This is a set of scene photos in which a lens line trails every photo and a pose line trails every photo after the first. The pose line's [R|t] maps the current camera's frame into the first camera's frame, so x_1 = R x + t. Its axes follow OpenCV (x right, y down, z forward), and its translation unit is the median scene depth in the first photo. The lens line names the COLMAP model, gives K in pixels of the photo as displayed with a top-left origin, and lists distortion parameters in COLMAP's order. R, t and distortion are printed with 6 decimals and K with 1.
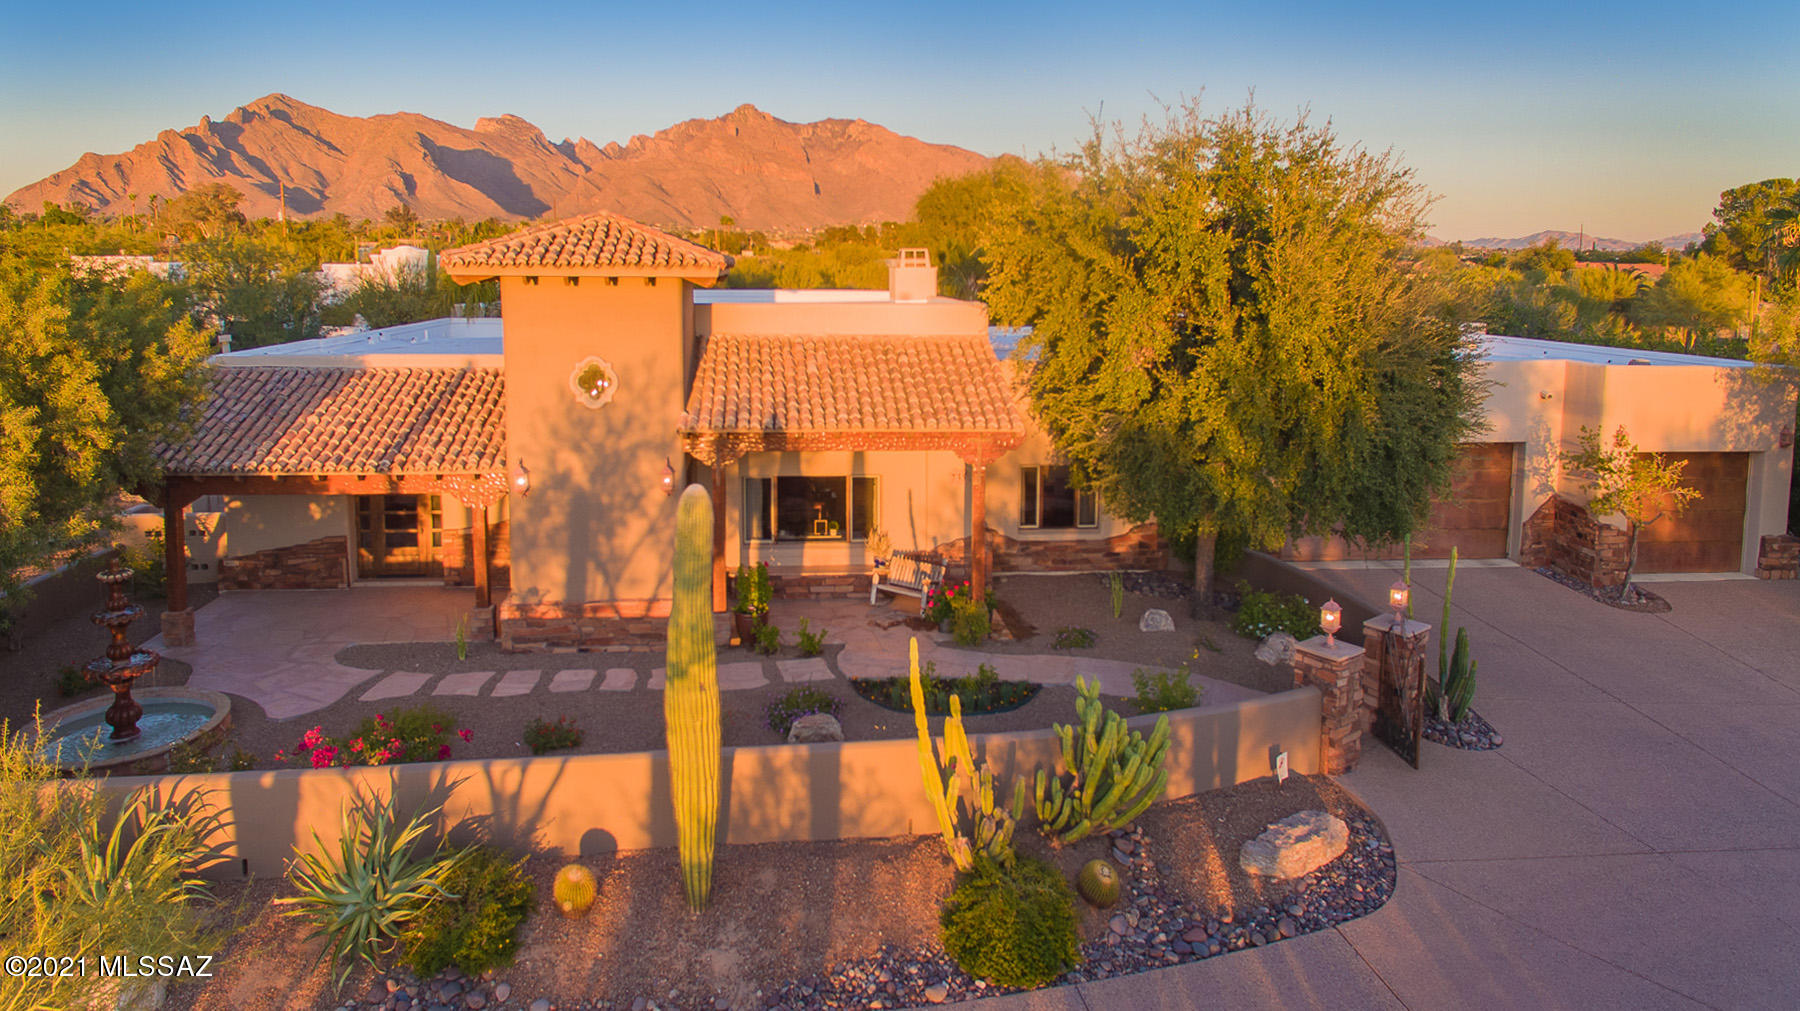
lens RADIAL K [[1079.7, 0, 903.8], [0, 1079.7, 443.2], [0, 0, 1]] dist [0.003711, -0.000207]
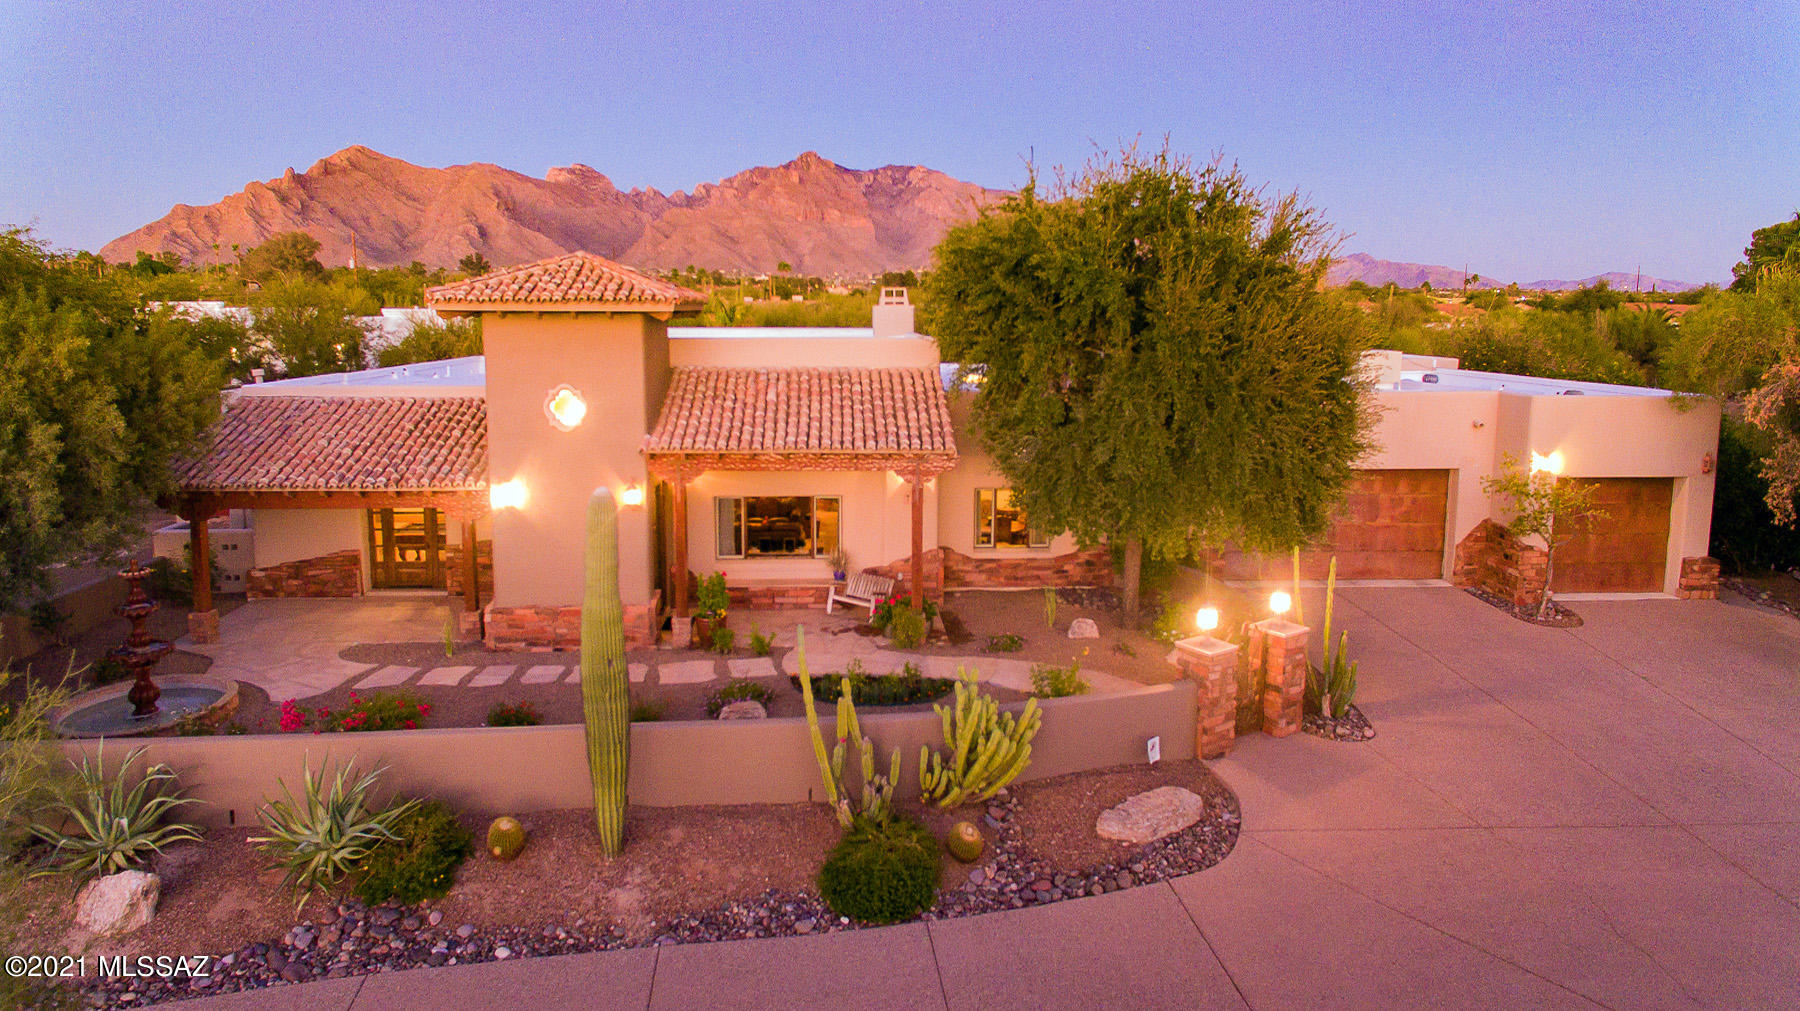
lens RADIAL K [[1043.9, 0, 900.0], [0, 1043.9, 505.5], [0, 0, 1]] dist [0.002957, -0.000324]
pose [[0.999299, 0.003520, -0.037273, 0.096086], [-0.002645, 0.999721, 0.023492, 0.017806], [0.037346, -0.023377, 0.999029, -0.057534]]
